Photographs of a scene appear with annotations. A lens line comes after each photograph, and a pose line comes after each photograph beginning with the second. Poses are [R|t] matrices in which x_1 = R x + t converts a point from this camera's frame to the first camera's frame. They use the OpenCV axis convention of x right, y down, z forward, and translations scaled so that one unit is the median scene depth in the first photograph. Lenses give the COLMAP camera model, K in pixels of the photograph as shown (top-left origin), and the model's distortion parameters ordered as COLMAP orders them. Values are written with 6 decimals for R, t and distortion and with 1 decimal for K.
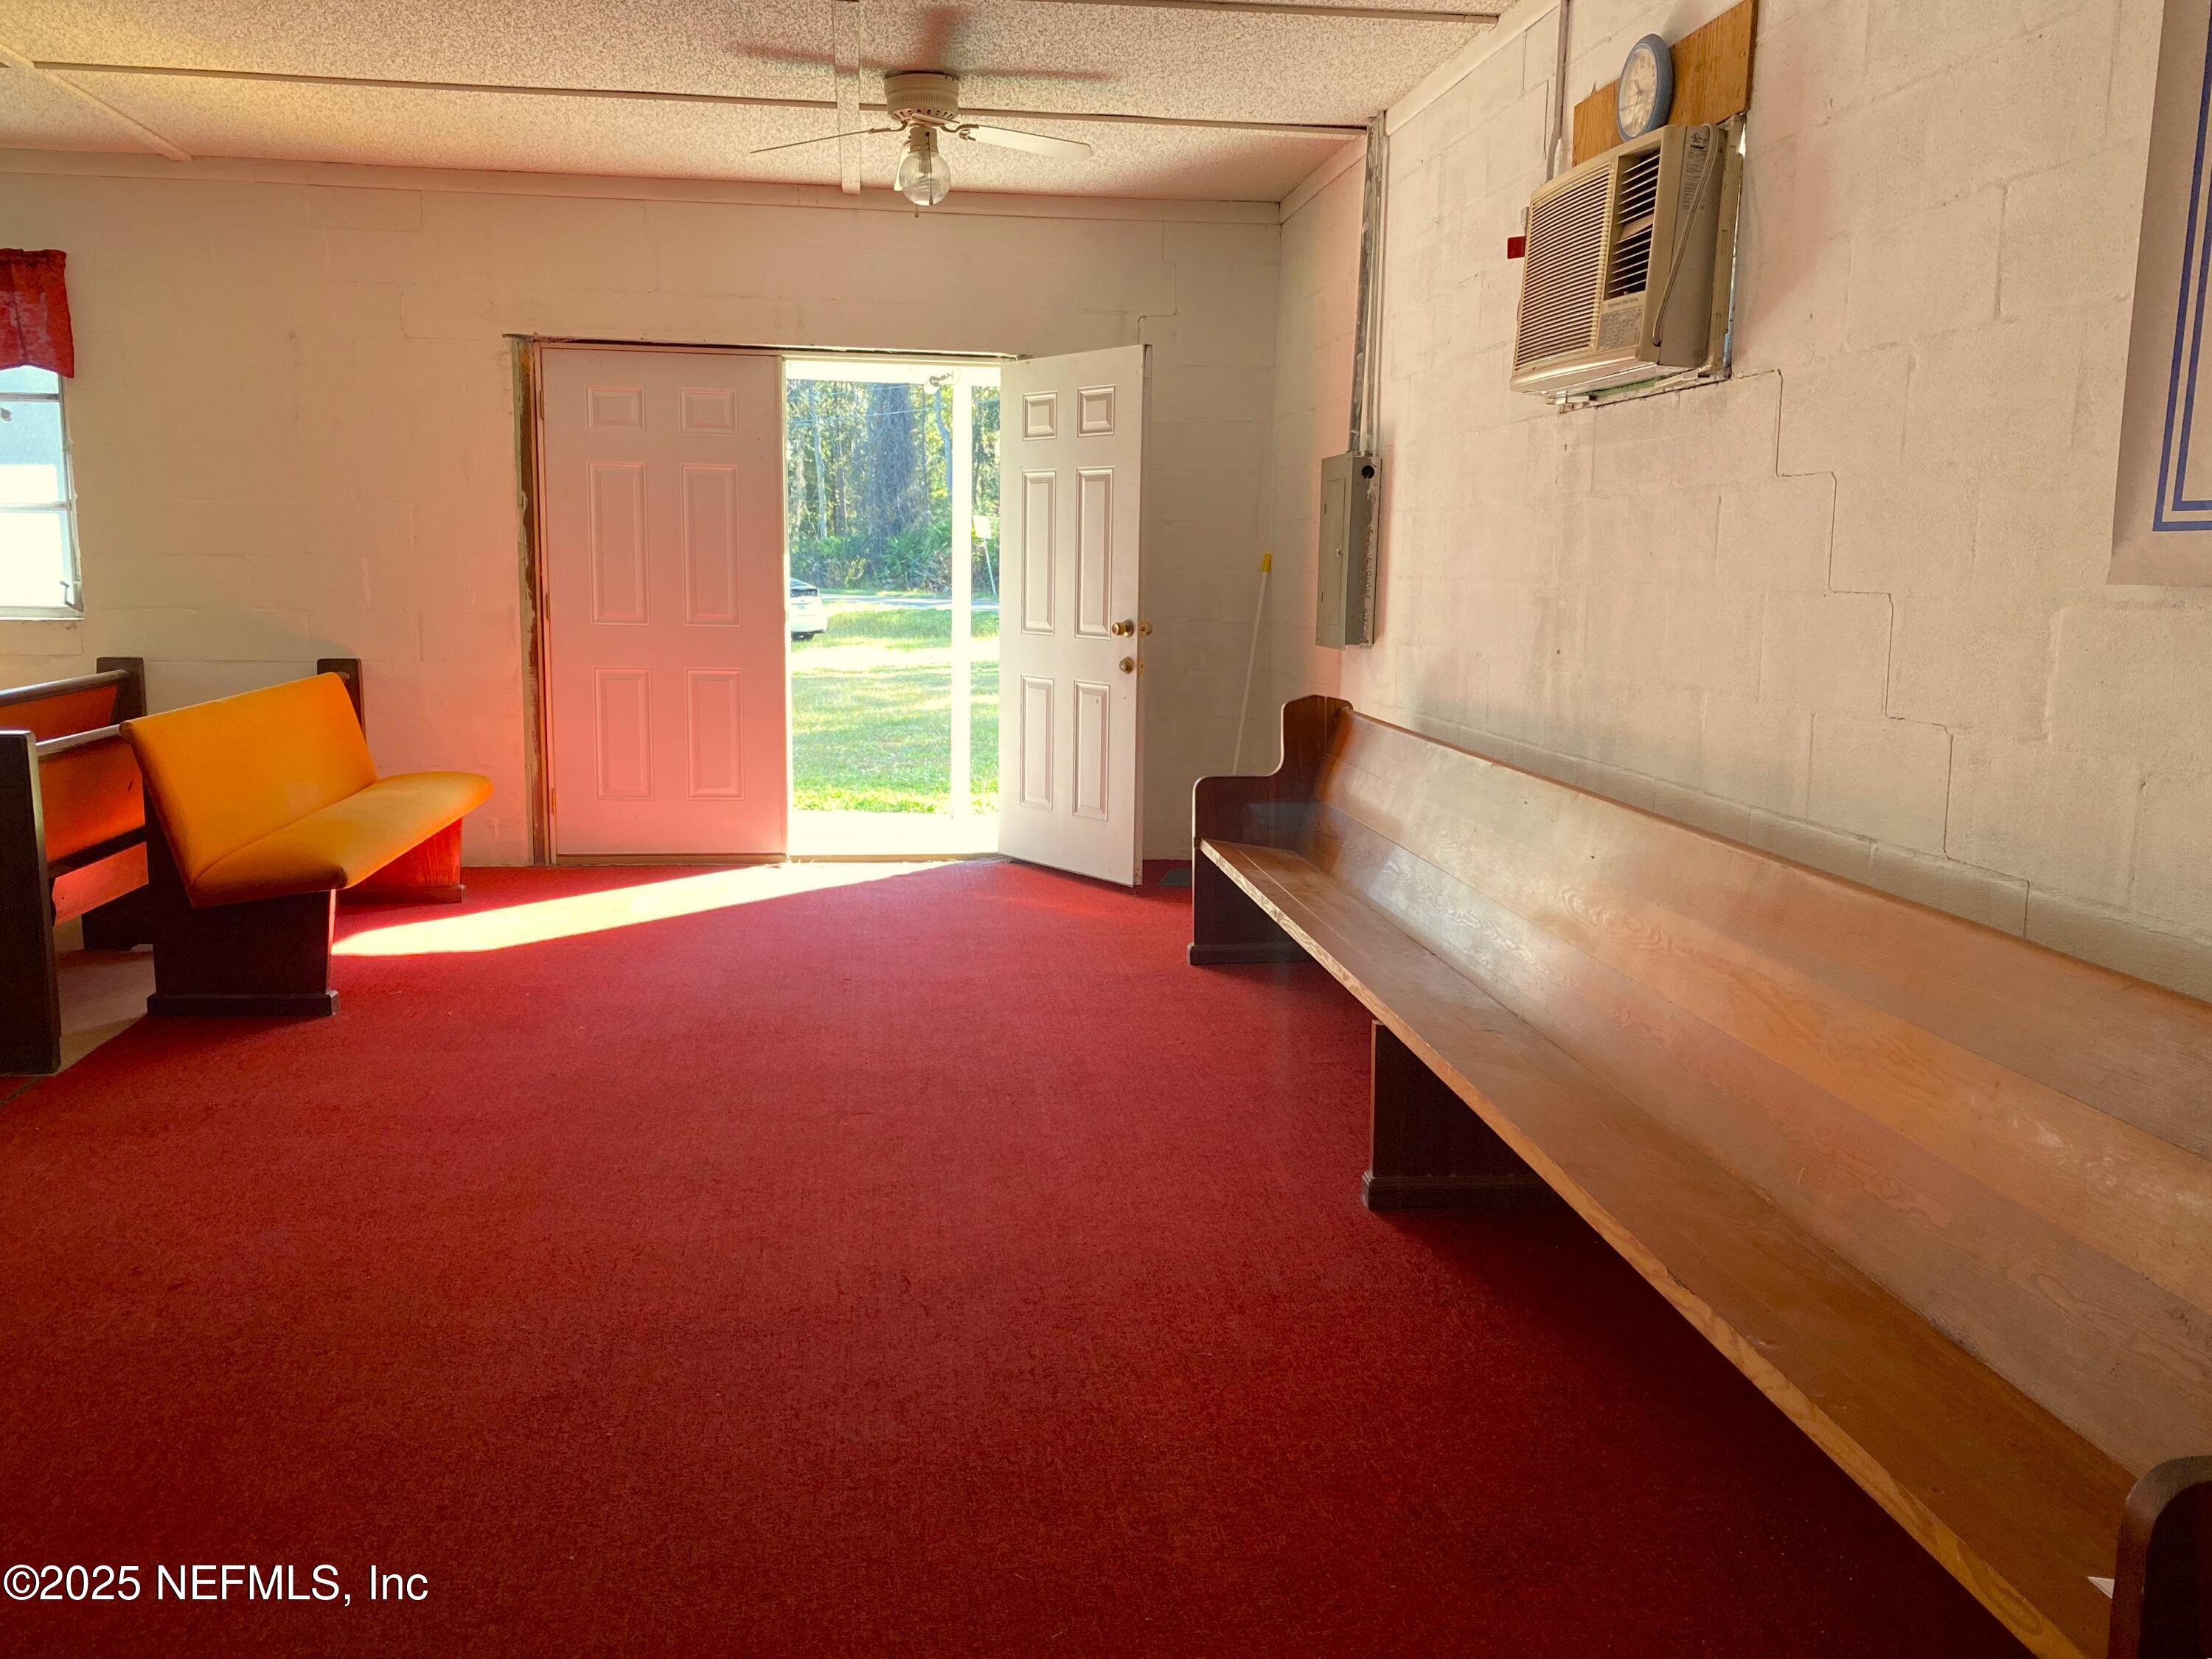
lens RADIAL K [[1690.7, 0, 1055.1], [0, 1690.7, 818.8], [0, 0, 1]] dist [0.060055, -0.073500]
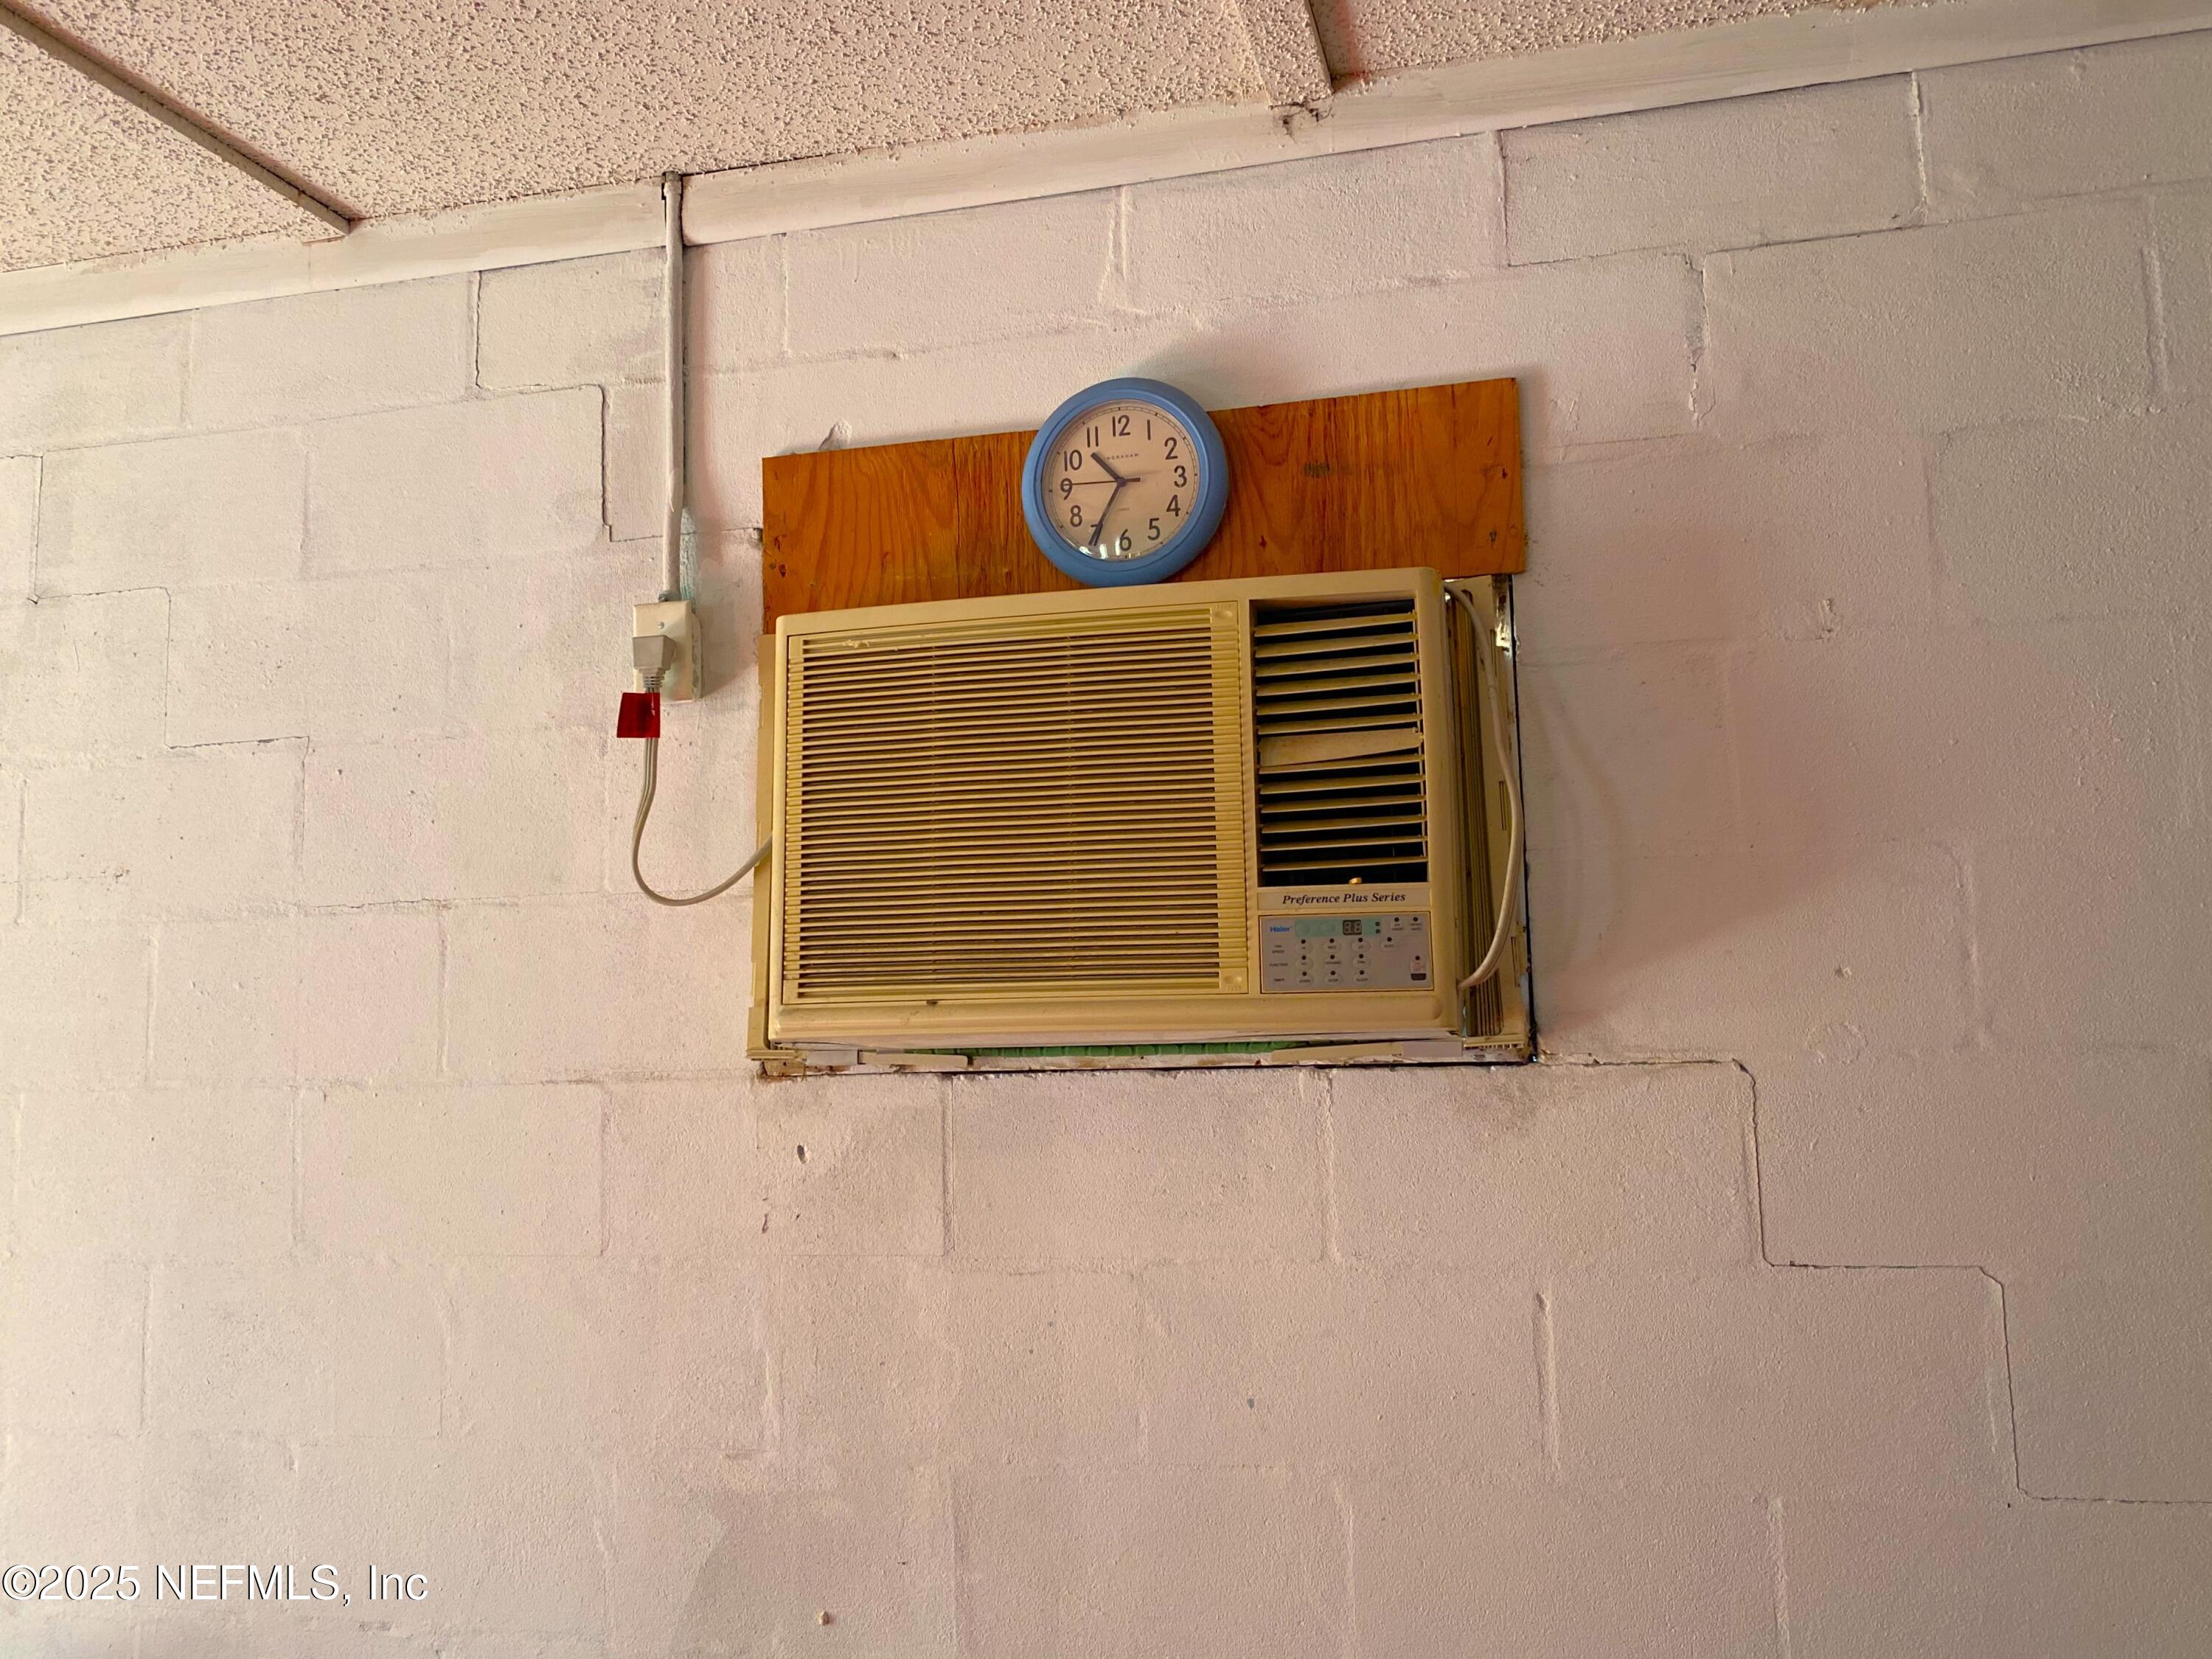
lens RADIAL K [[1689.6, 0, 1107.8], [0, 1689.6, 845.3], [0, 0, 1]] dist [0.097257, -0.139663]
pose [[0.372953, 0.050258, 0.926488, -0.130468], [0.168742, 0.978206, -0.120989, -0.271638], [-0.912377, 0.201460, 0.356344, 0.892215]]
